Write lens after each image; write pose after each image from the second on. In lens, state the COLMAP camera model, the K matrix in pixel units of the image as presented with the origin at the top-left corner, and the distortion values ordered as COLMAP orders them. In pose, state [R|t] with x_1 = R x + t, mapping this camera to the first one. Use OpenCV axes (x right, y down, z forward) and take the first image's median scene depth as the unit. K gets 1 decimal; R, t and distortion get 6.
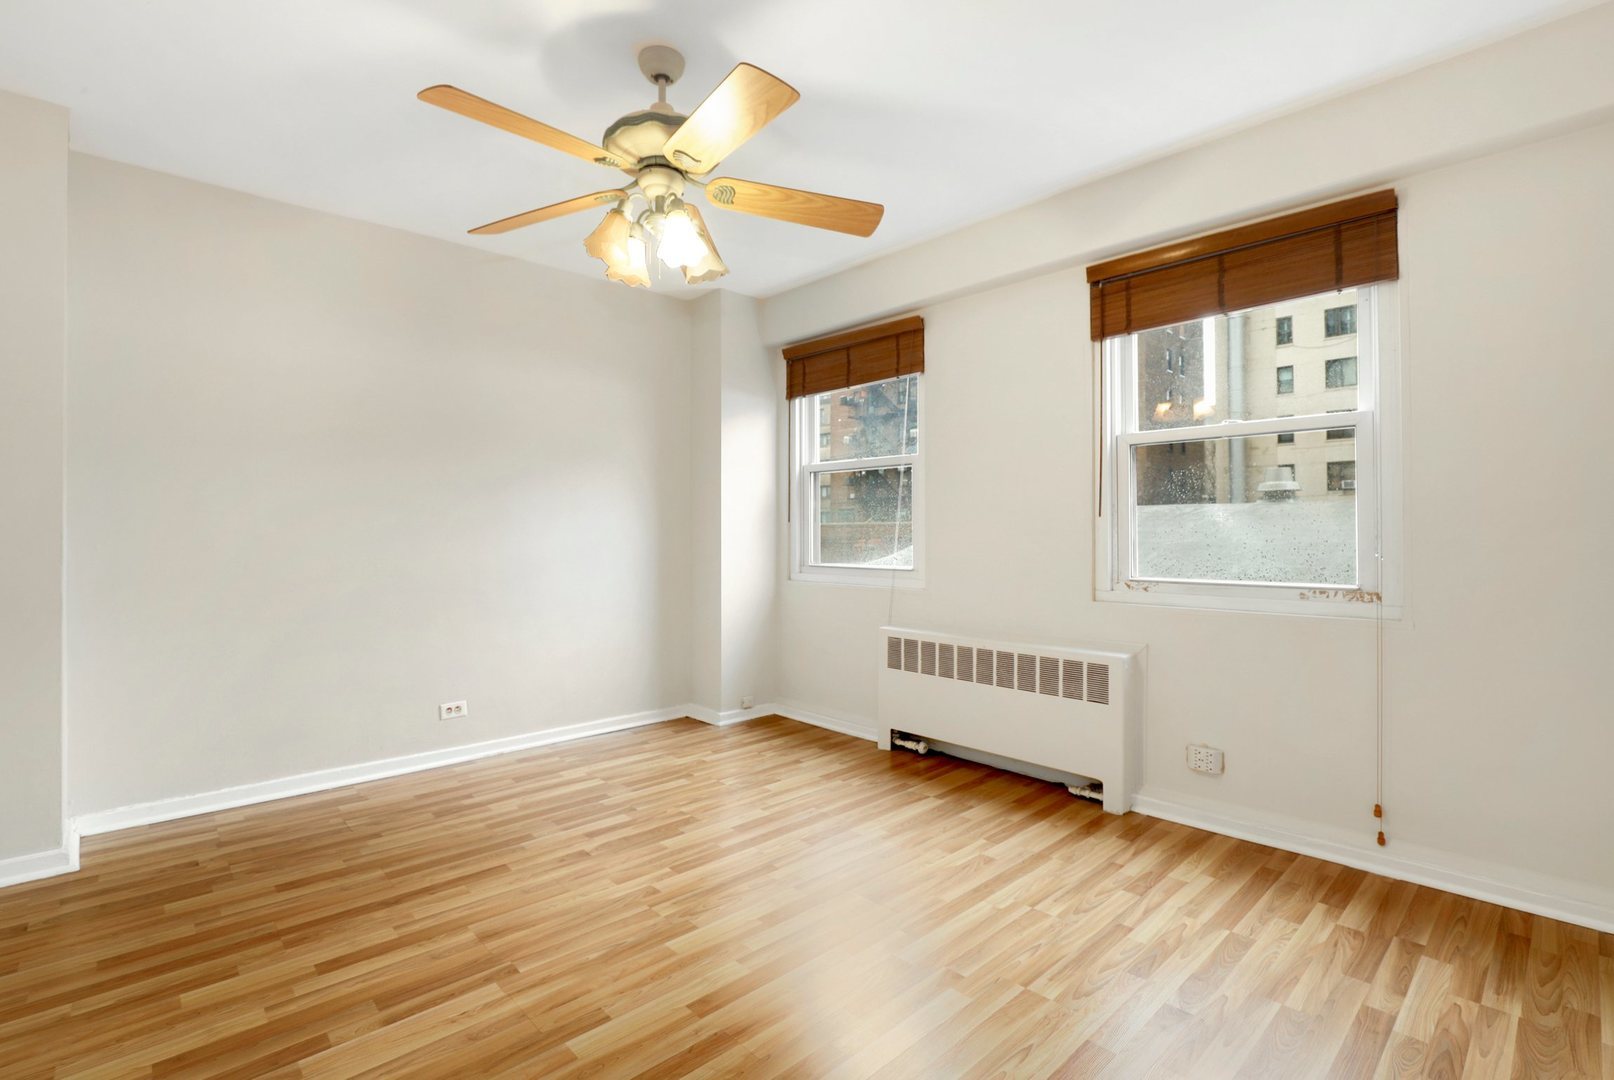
lens RADIAL K [[745.8, 0, 809.2], [0, 745.8, 529.5], [0, 0, 1]] dist [-0.033090, 0.011575]
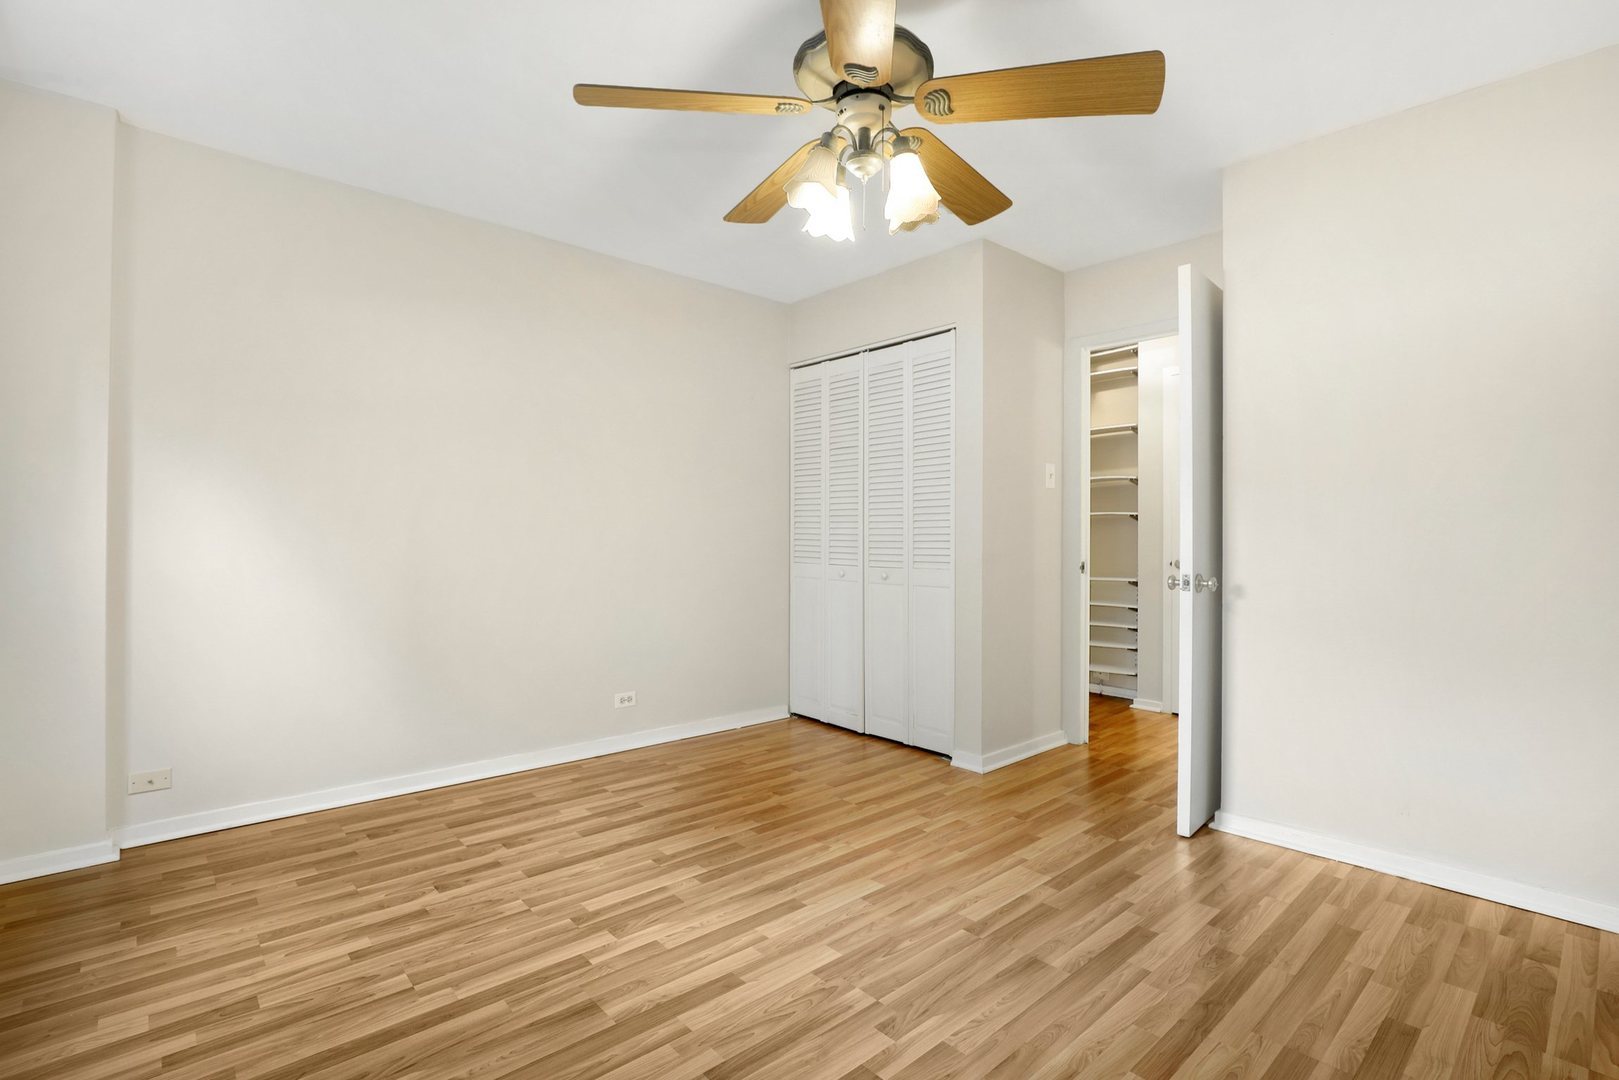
lens RADIAL K [[763.9, 0, 825.0], [0, 763.9, 533.9], [0, 0, 1]] dist [-0.028629, 0.008882]
pose [[-0.999982, -0.003431, 0.004958, -0.116894], [-0.003475, 0.999956, -0.008764, 0.008791], [-0.004928, -0.008781, -0.999949, 1.338942]]
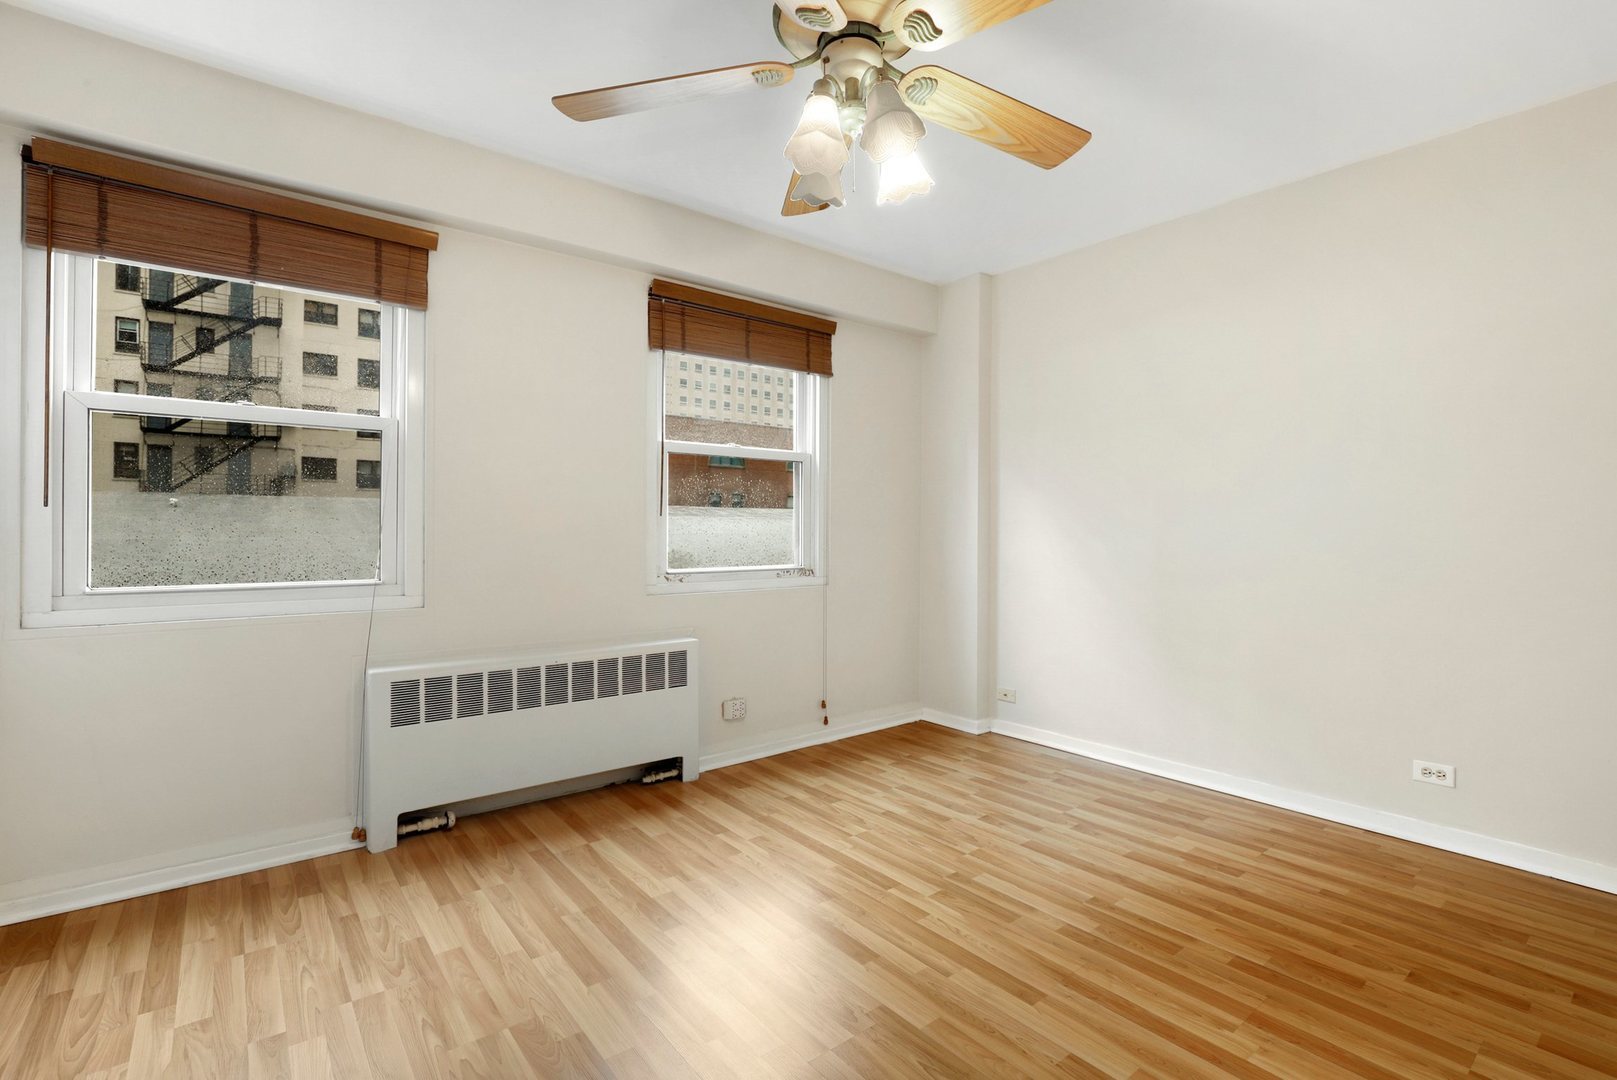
lens RADIAL K [[752.5, 0, 821.2], [0, 752.5, 534.1], [0, 0, 1]] dist [-0.029667, 0.008610]
pose [[0.069251, -0.004406, 0.997590, -0.689686], [-0.009584, 0.999941, 0.005082, 0.001315], [-0.997553, -0.009913, 0.069205, 0.706176]]
